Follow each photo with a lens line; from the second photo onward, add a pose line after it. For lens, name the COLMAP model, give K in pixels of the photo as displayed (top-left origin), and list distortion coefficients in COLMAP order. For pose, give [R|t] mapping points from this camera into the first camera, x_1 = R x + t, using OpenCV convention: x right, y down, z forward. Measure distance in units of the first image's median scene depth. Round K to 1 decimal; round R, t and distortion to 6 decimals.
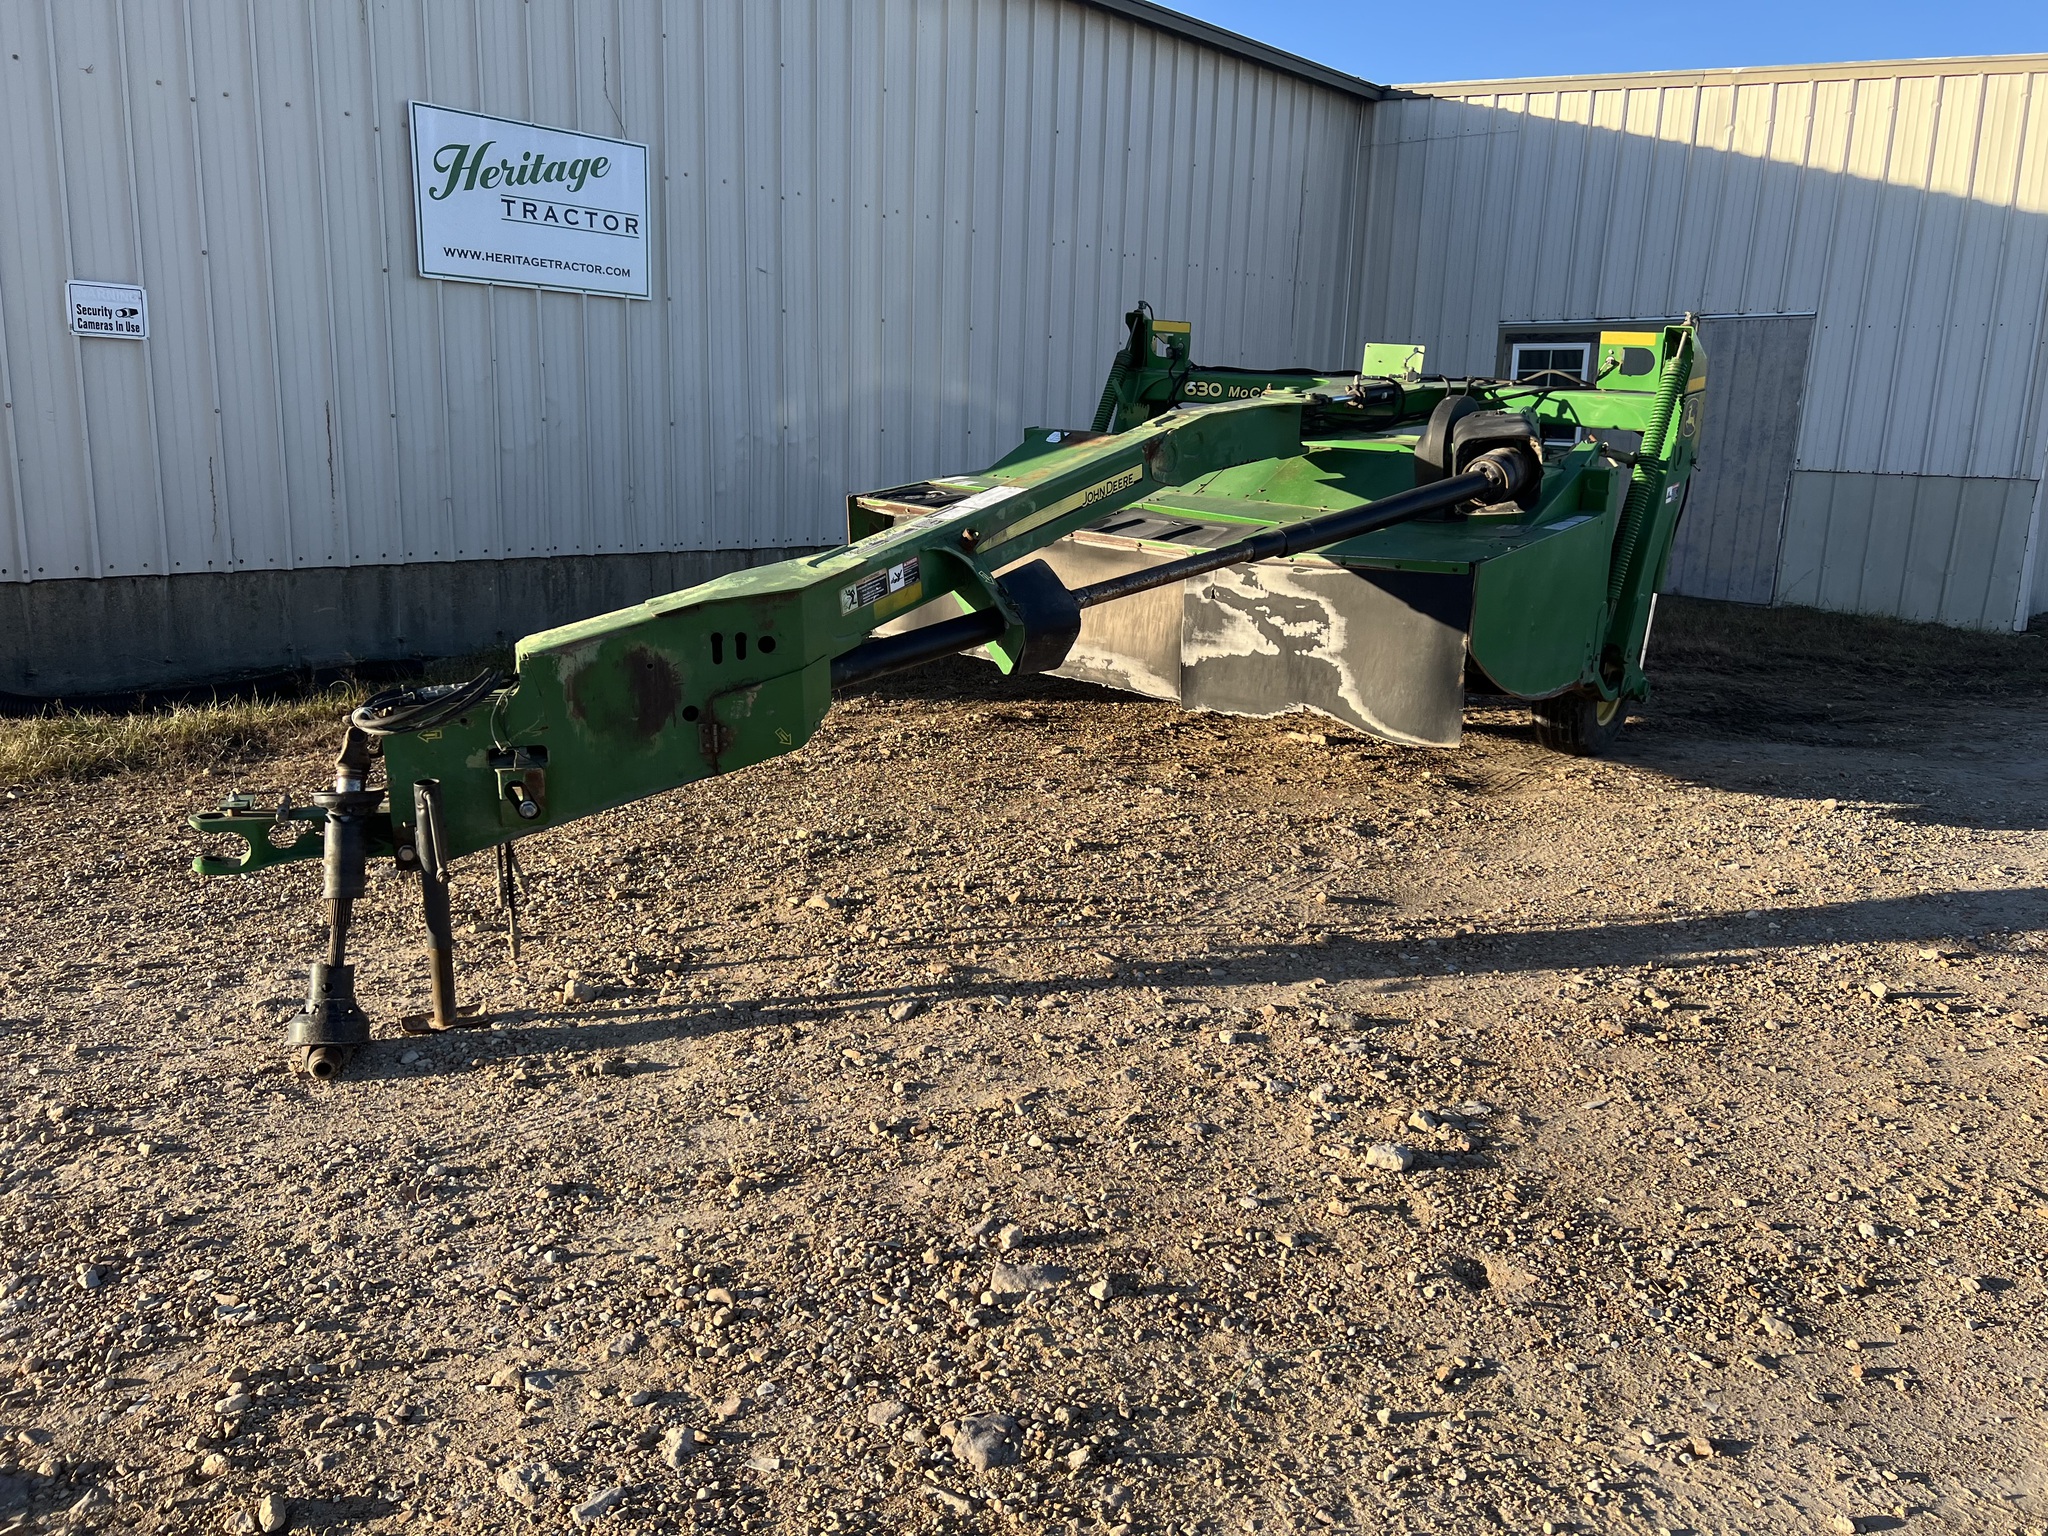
lens RADIAL K [[1525.4, 0, 1036.4], [0, 1525.4, 742.4], [0, 0, 1]] dist [0.070069, -0.087663]
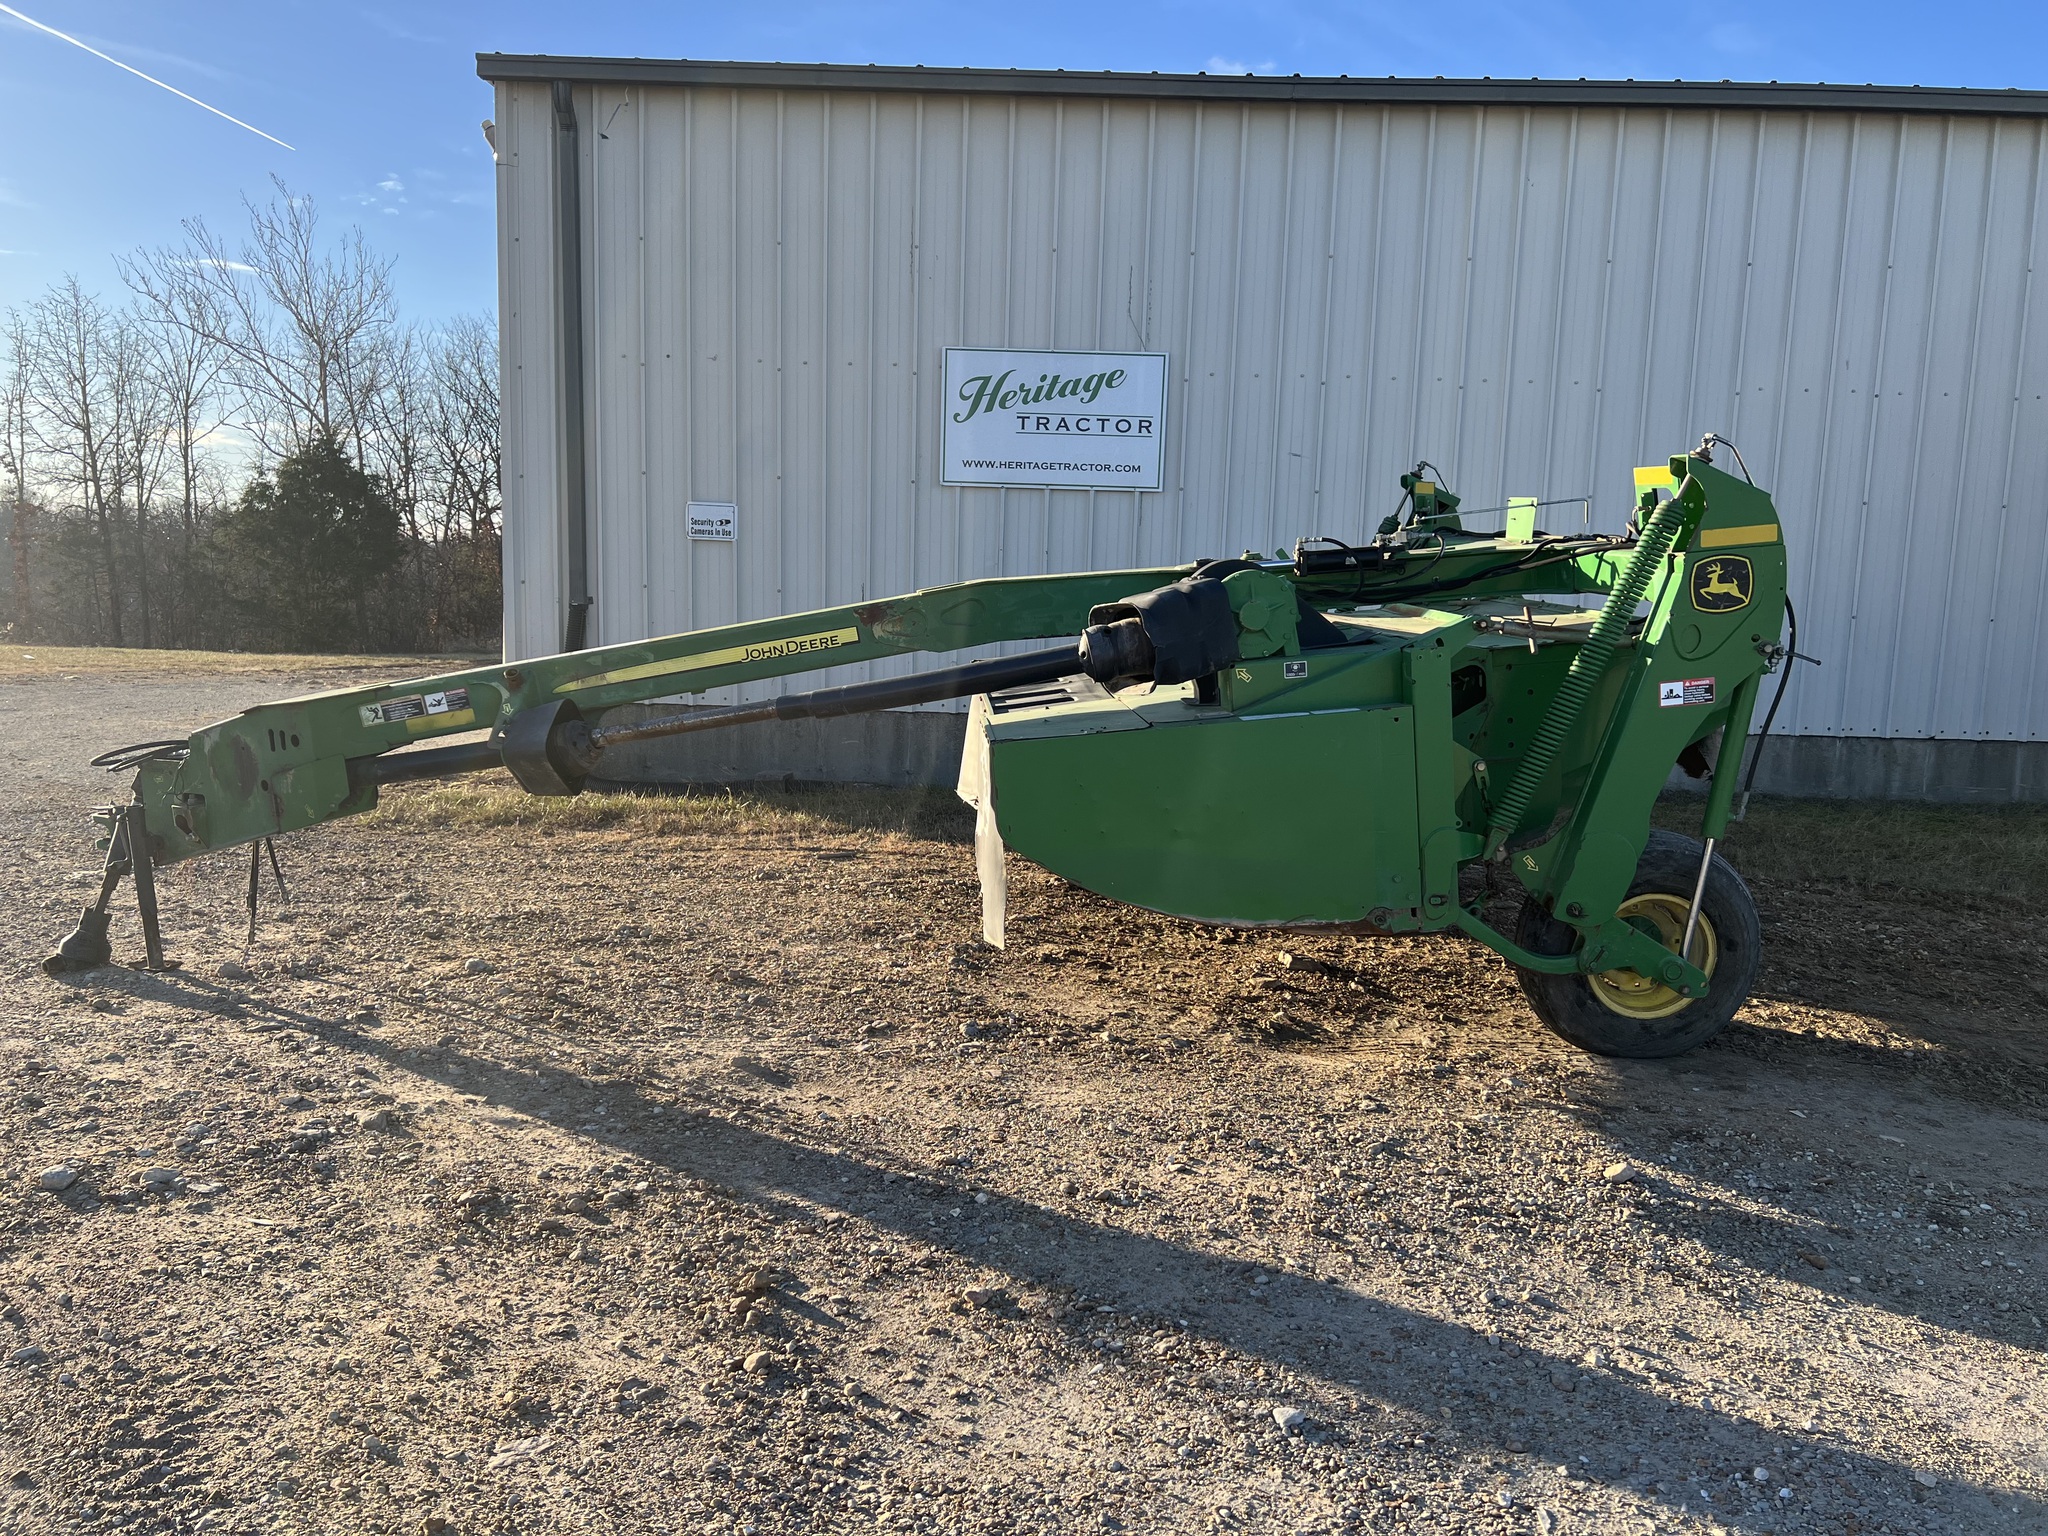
lens RADIAL K [[1530.7, 0, 1015.2], [0, 1530.7, 777.3], [0, 0, 1]] dist [0.059062, -0.071322]
pose [[0.652660, 0.086978, -0.752642, 0.665746], [-0.162781, 0.986288, -0.027178, -0.051556], [0.739957, 0.140254, 0.657869, 0.299779]]
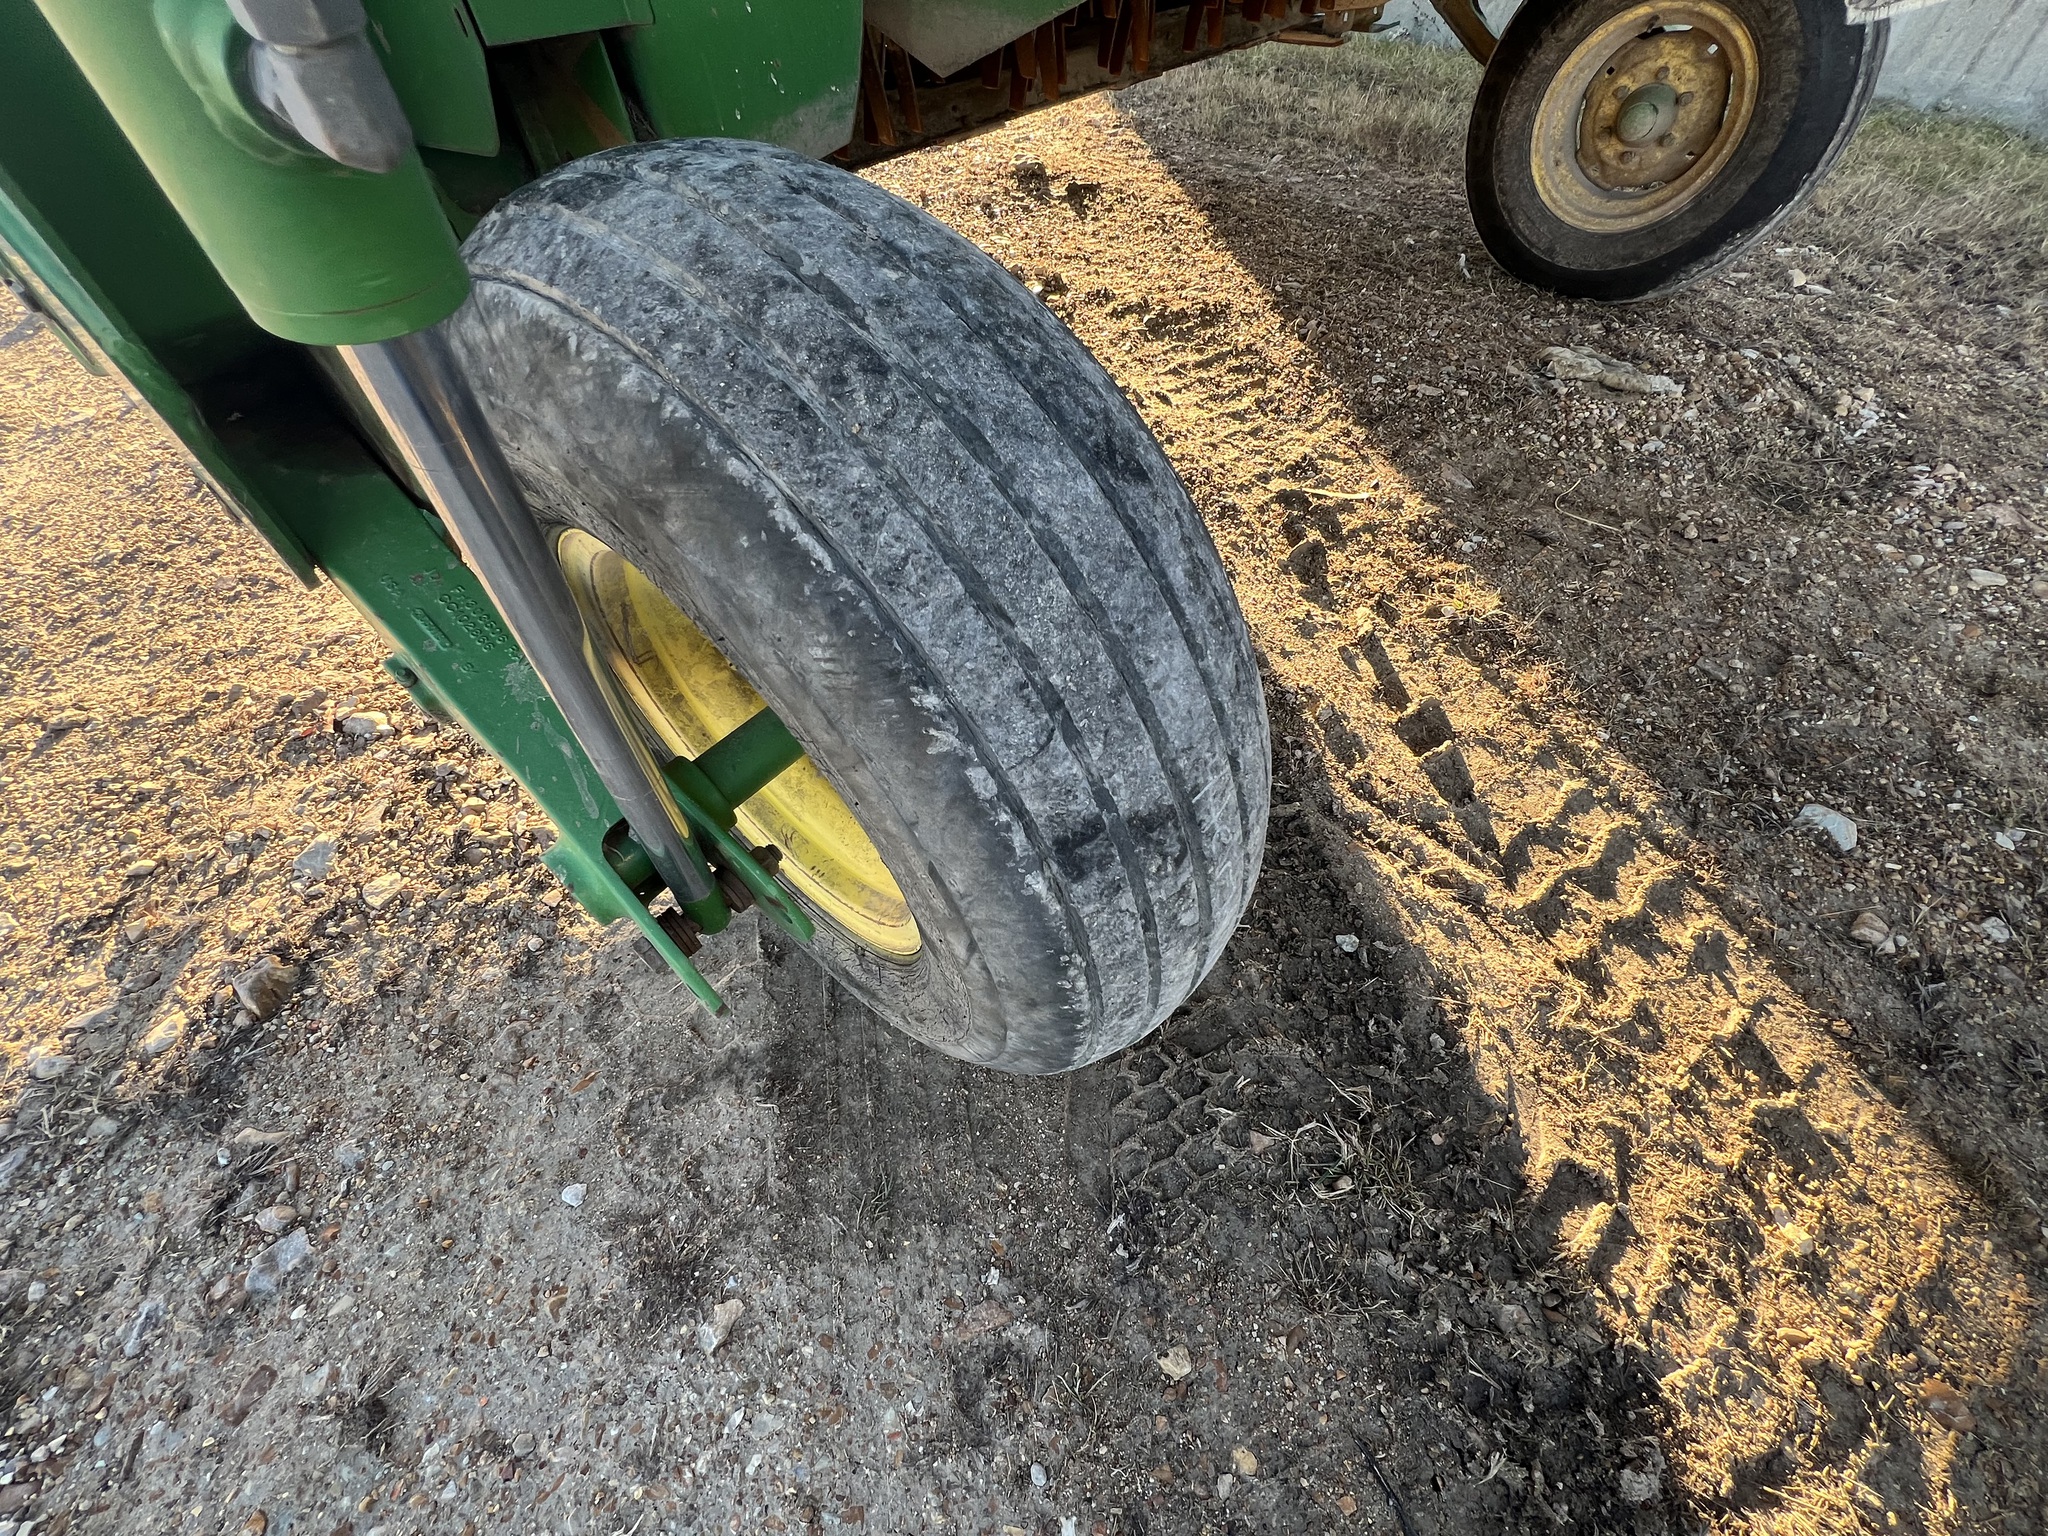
lens RADIAL K [[826.9, 0, 1028.2], [0, 826.9, 769.1], [0, 0, 1]] dist [-0.001494, -0.000387]
pose [[-0.043874, 0.742428, -0.668488, 0.411690], [-0.227917, 0.644049, 0.730243, -0.111191], [0.972692, 0.184398, 0.140955, 0.964579]]
